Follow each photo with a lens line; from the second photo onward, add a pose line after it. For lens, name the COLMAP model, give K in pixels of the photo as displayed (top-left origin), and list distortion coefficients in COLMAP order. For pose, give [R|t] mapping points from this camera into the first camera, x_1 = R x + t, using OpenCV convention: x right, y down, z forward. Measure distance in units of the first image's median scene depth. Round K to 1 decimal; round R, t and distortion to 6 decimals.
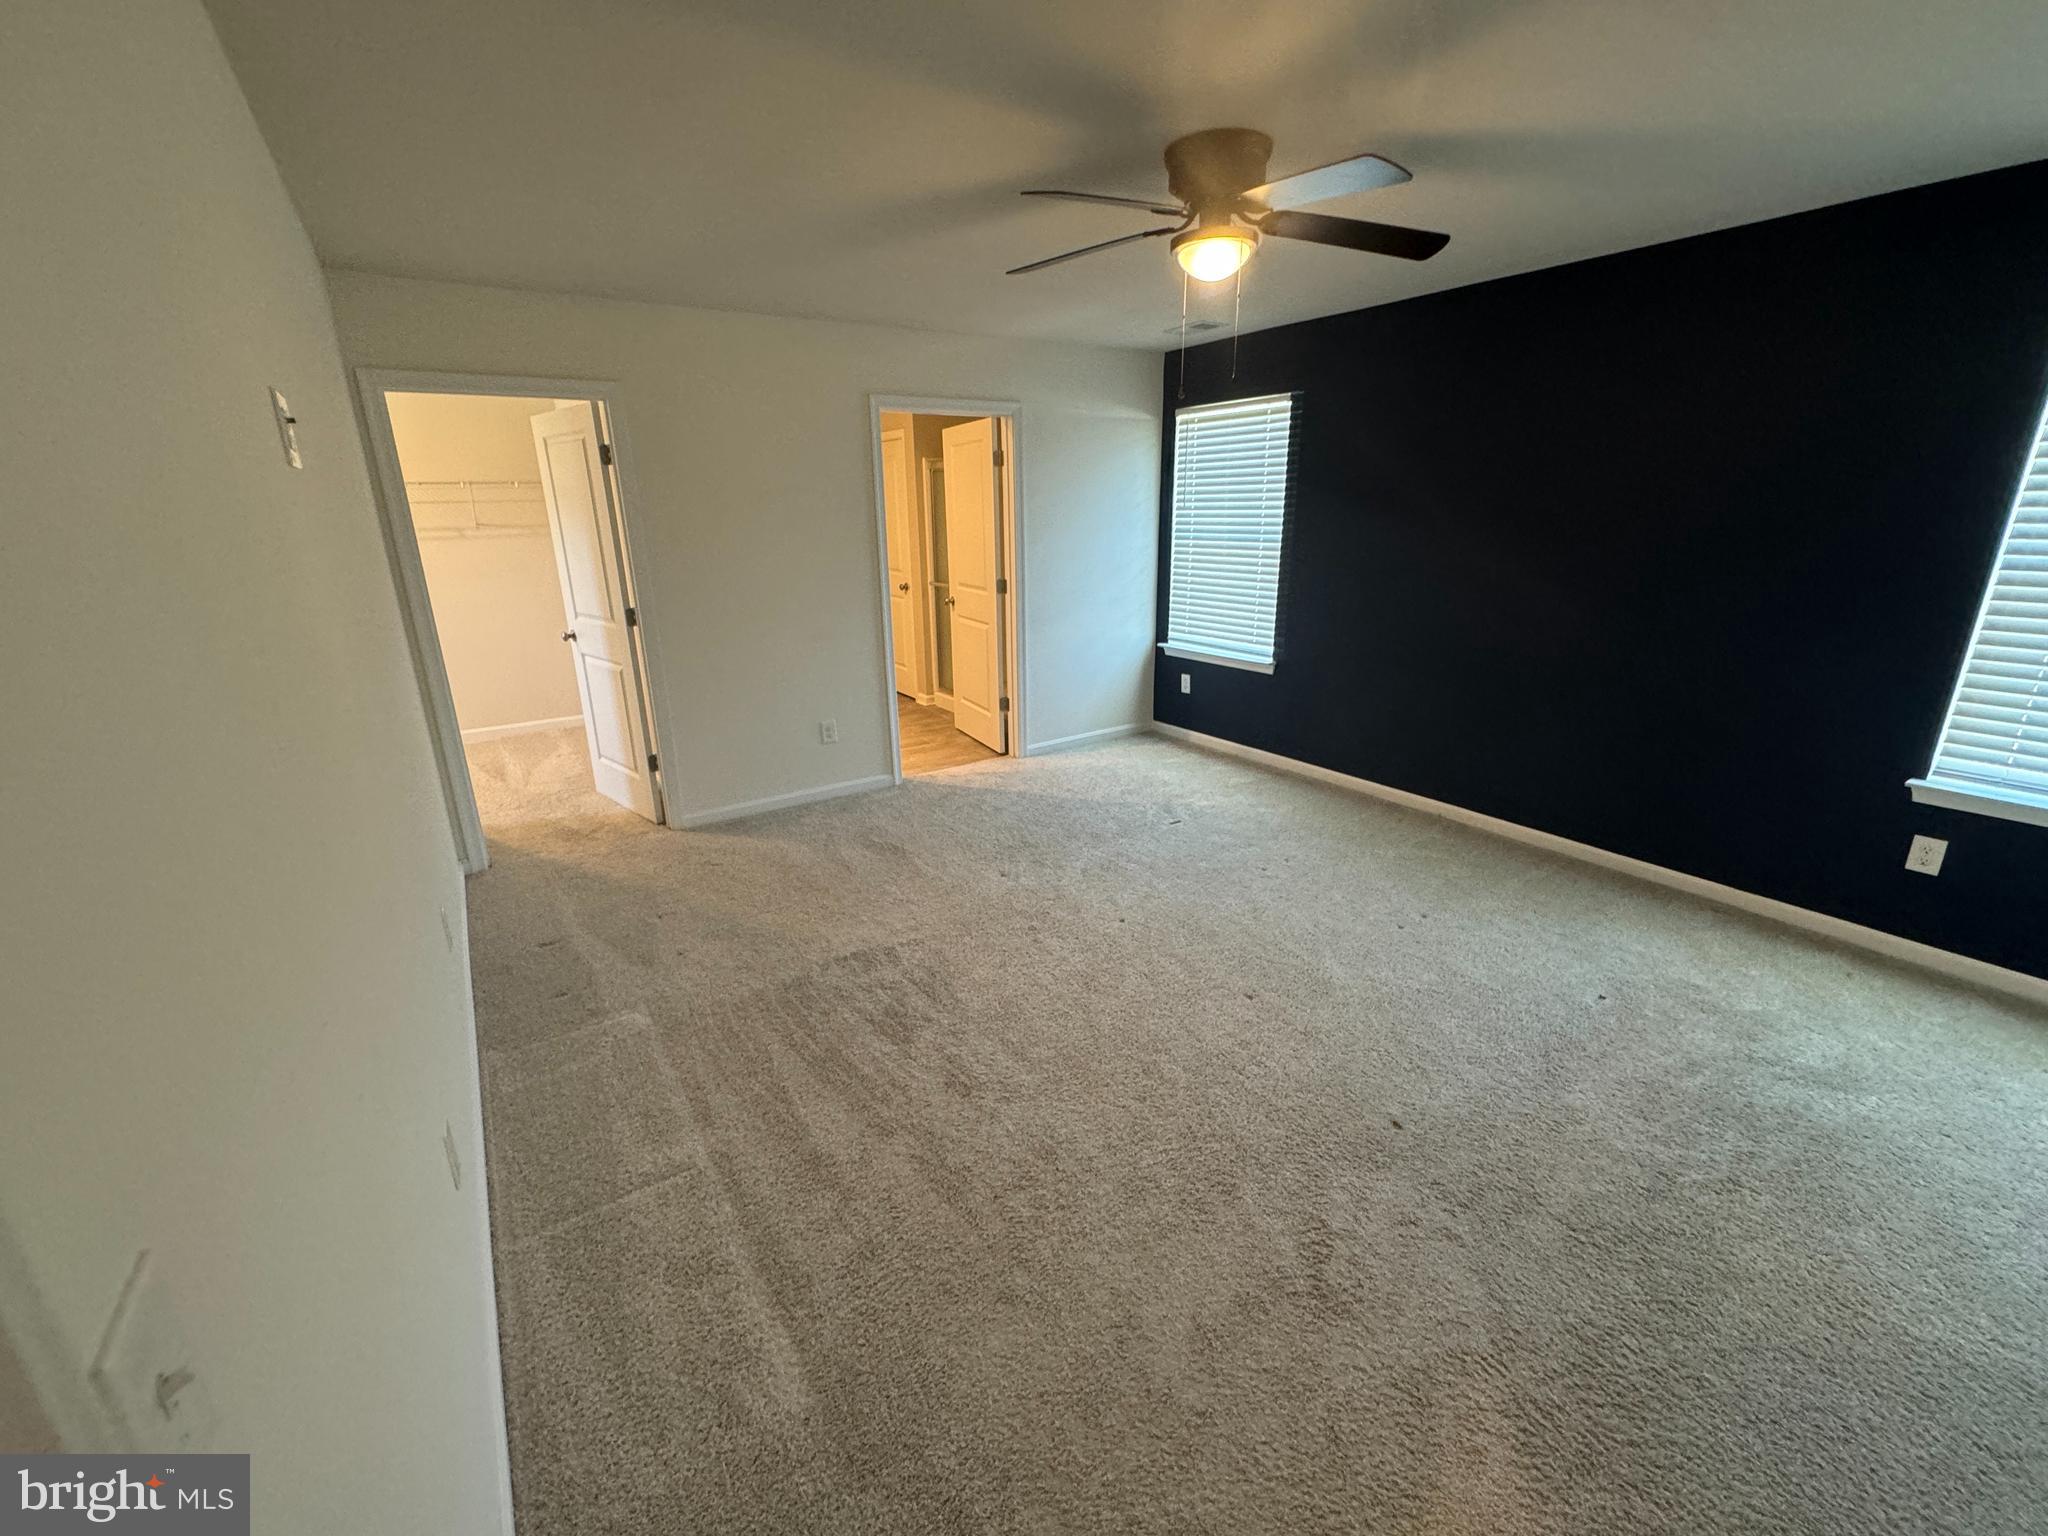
lens RADIAL K [[838.7, 0, 1026.3], [0, 838.7, 763.5], [0, 0, 1]] dist [-0.000416, 0.000225]
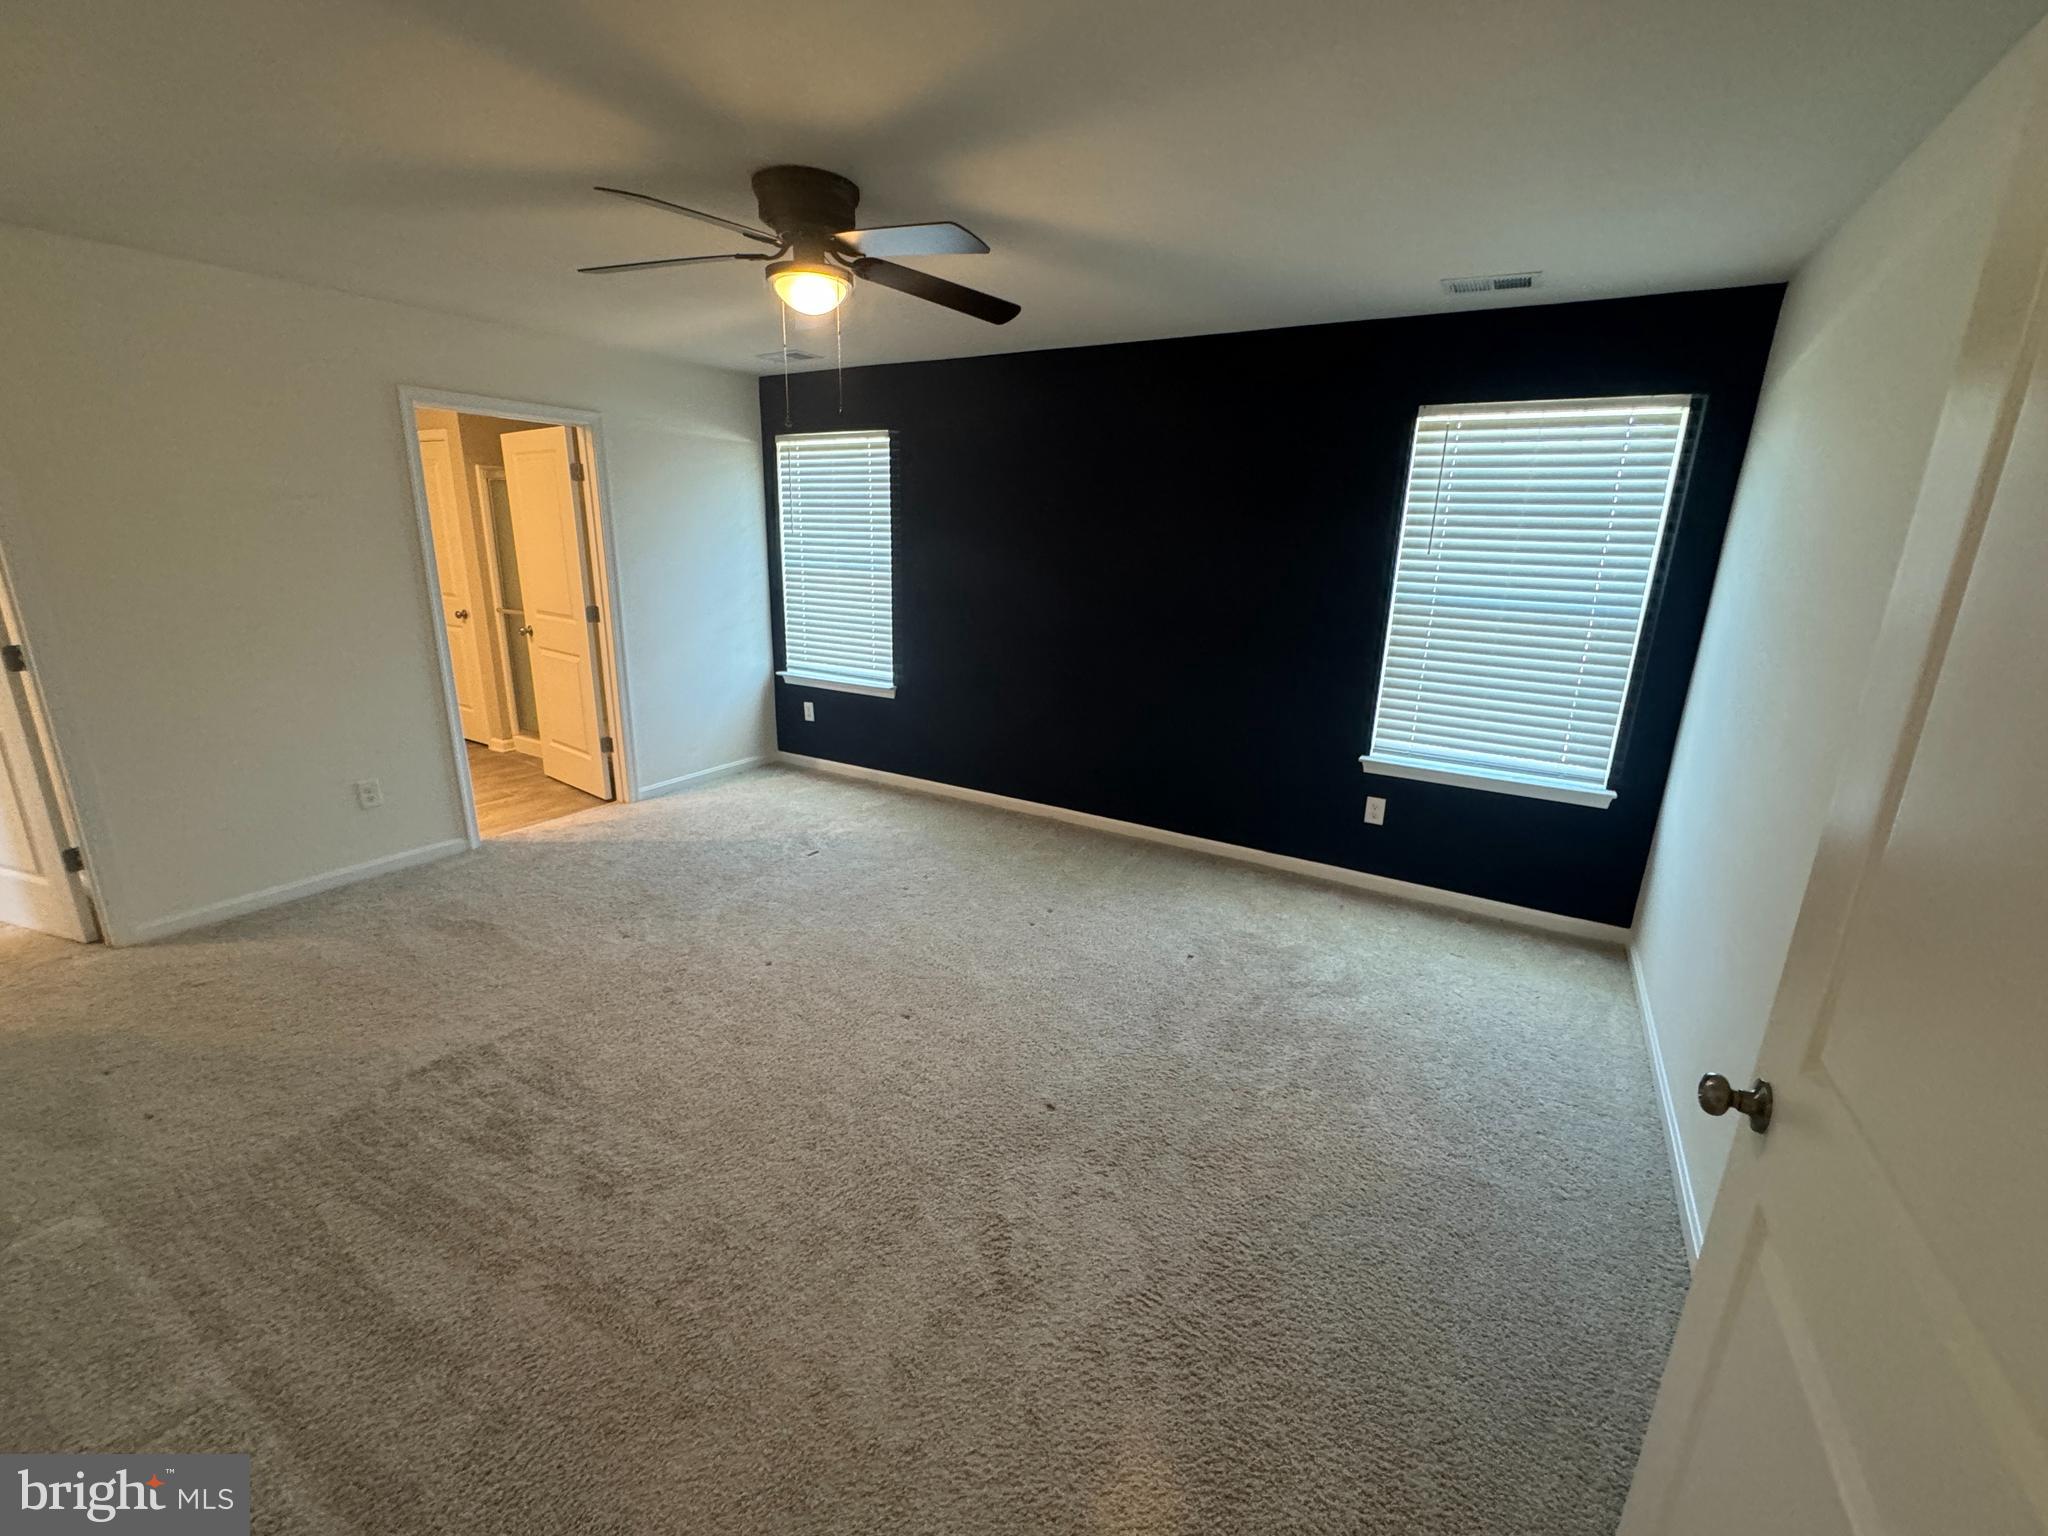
lens RADIAL K [[838.7, 0, 1021.5], [0, 838.7, 762.7], [0, 0, 1]] dist [-0.000416, 0.000225]
pose [[0.902074, -0.076077, 0.424823, -0.017122], [0.089037, 0.995971, -0.010705, -0.004943], [-0.422297, 0.047481, 0.905213, 0.006311]]
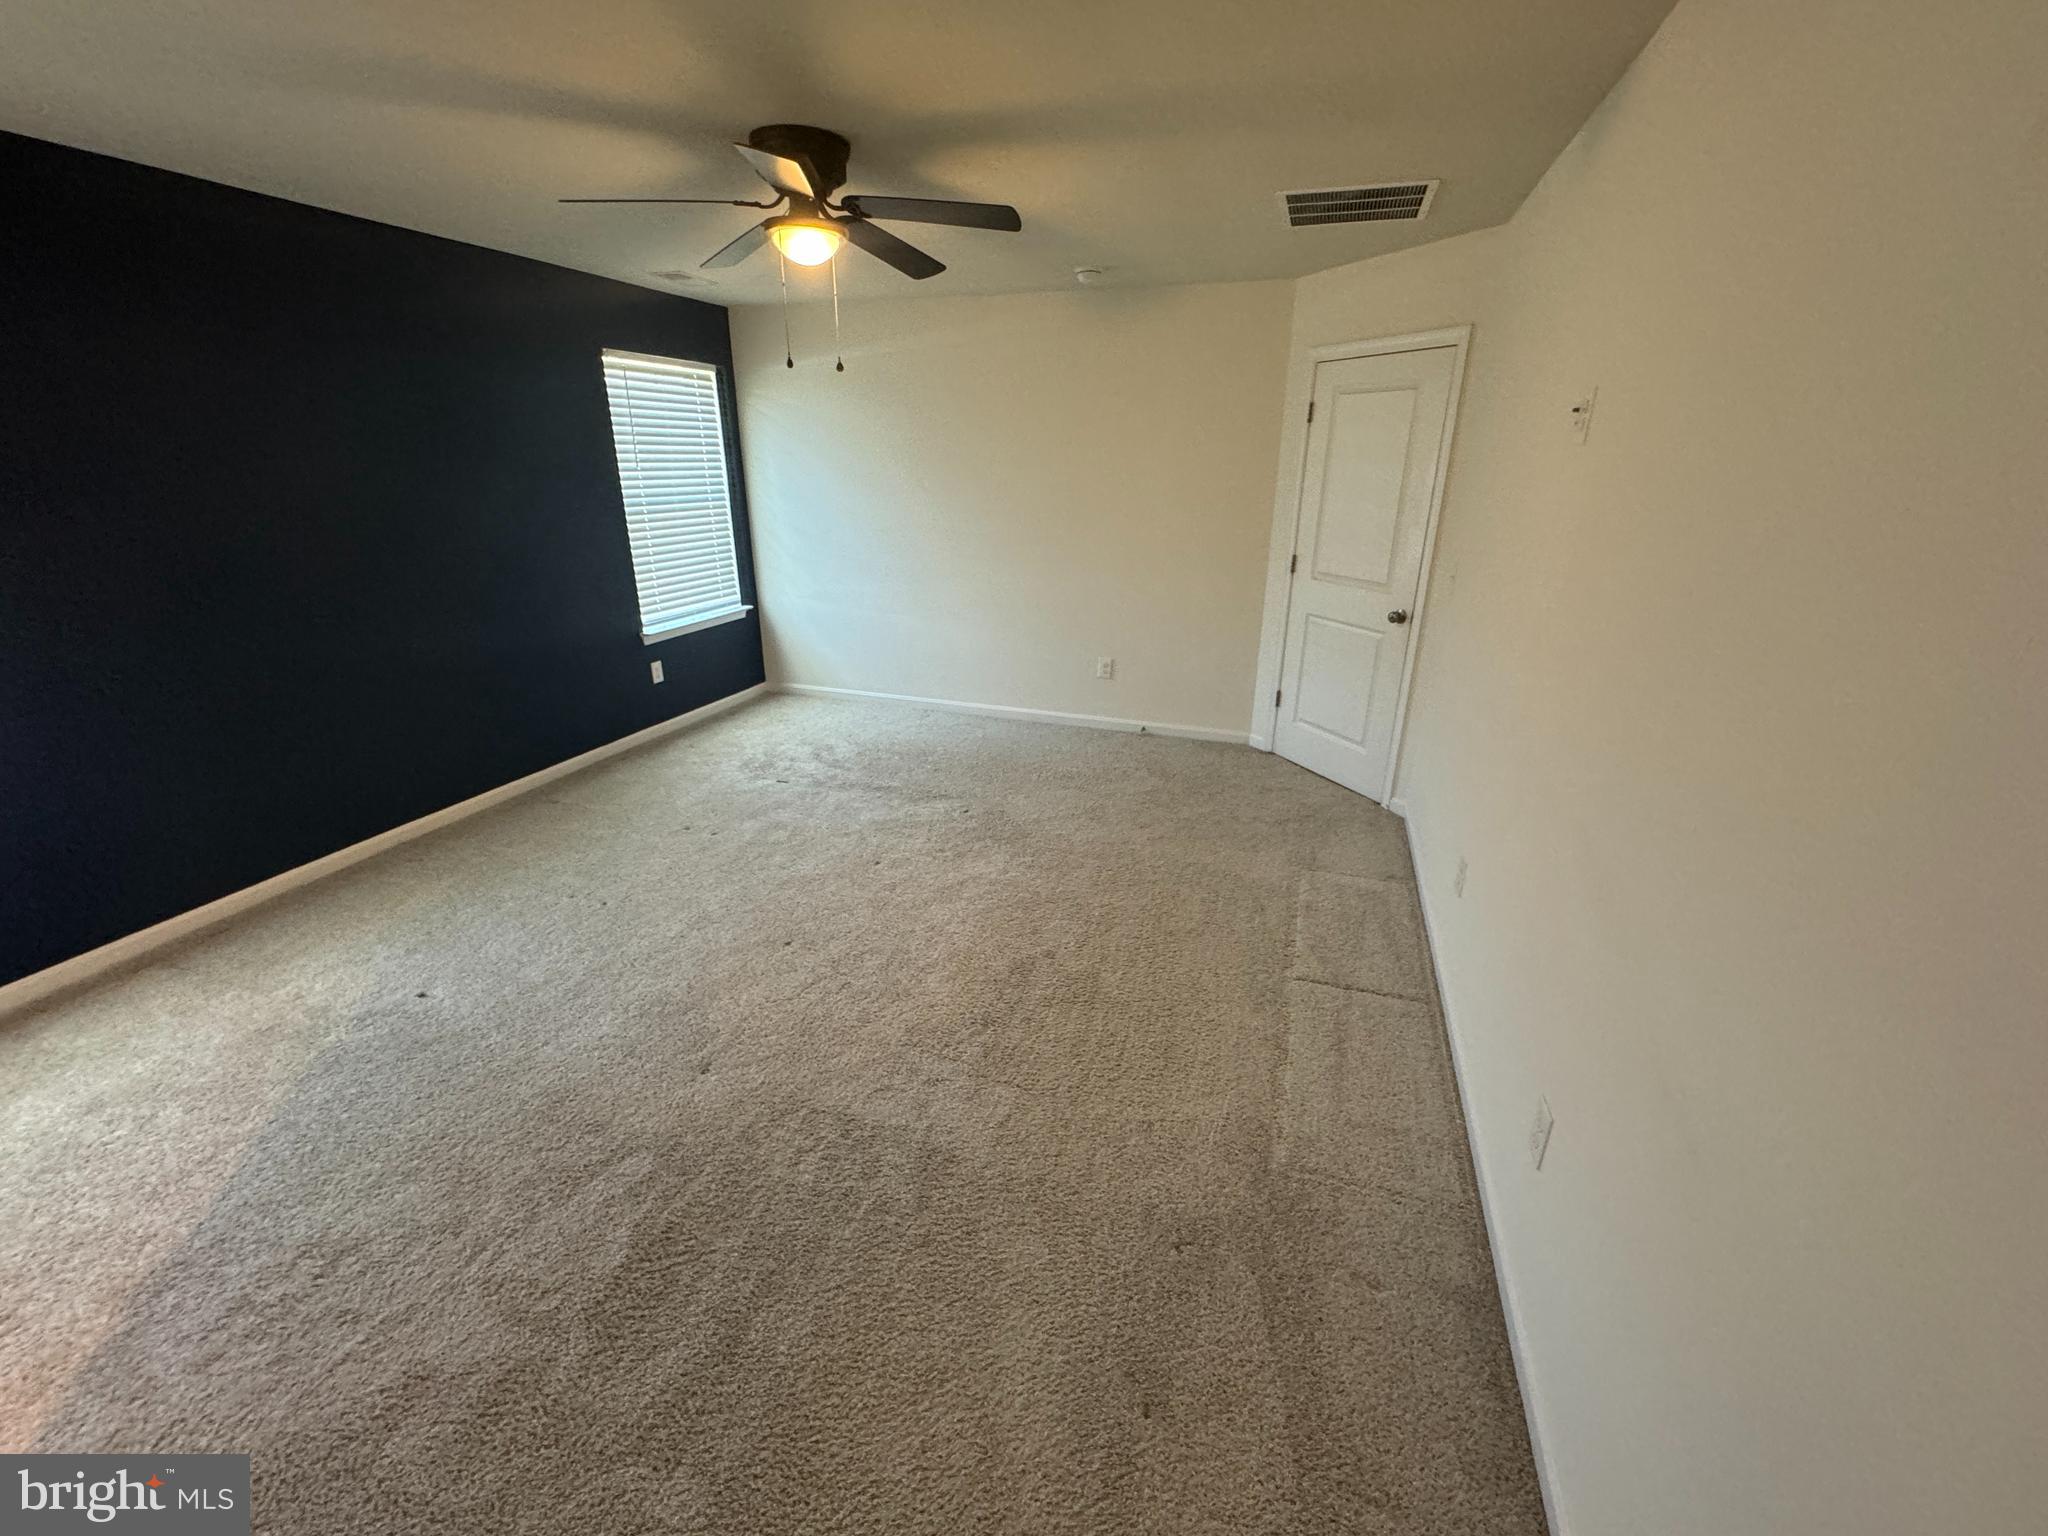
lens RADIAL K [[838.7, 0, 1031.3], [0, 838.7, 770.4], [0, 0, 1]] dist [-0.000416, 0.000225]
pose [[-0.620378, -0.268693, 0.736841, -0.798046], [0.229957, 0.835882, 0.498419, -0.431335], [-0.749834, 0.478650, -0.456775, 1.368259]]
